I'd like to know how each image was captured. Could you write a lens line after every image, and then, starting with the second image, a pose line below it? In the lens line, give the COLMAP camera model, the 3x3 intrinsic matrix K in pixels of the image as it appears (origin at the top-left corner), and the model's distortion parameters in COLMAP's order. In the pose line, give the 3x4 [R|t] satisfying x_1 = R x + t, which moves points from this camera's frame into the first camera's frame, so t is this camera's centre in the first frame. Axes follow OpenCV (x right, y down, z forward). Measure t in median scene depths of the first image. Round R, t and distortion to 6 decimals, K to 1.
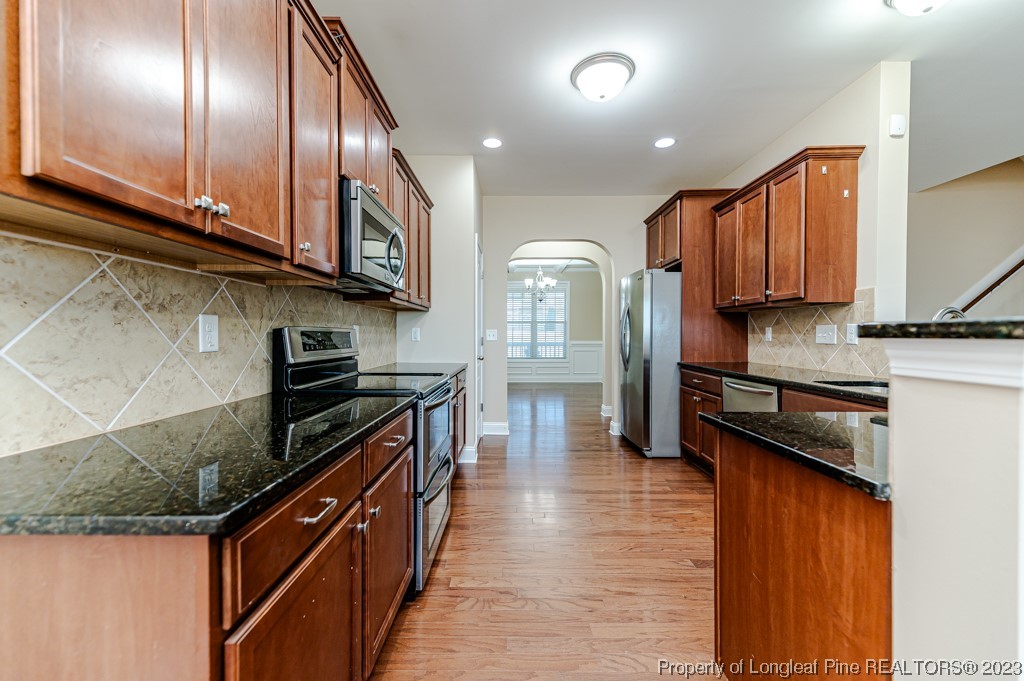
lens RADIAL K [[405.2, 0, 510.8], [0, 405.2, 338.6], [0, 0, 1]] dist [0.013354, -0.001546]
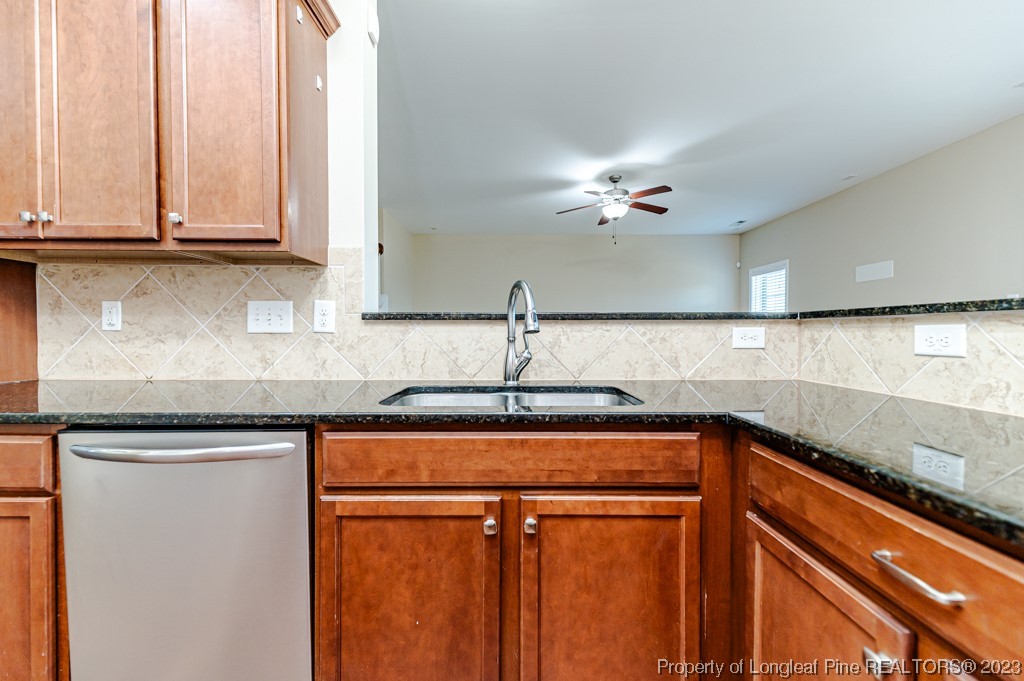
lens RADIAL K [[405.2, 0, 509.4], [0, 405.2, 332.5], [0, 0, 1]] dist [0.013354, -0.001546]
pose [[-0.015211, 0.008798, 0.999846, 0.181963], [0.007963, 0.999931, -0.008678, 0.018494], [-0.999853, 0.007830, -0.015280, 0.635972]]
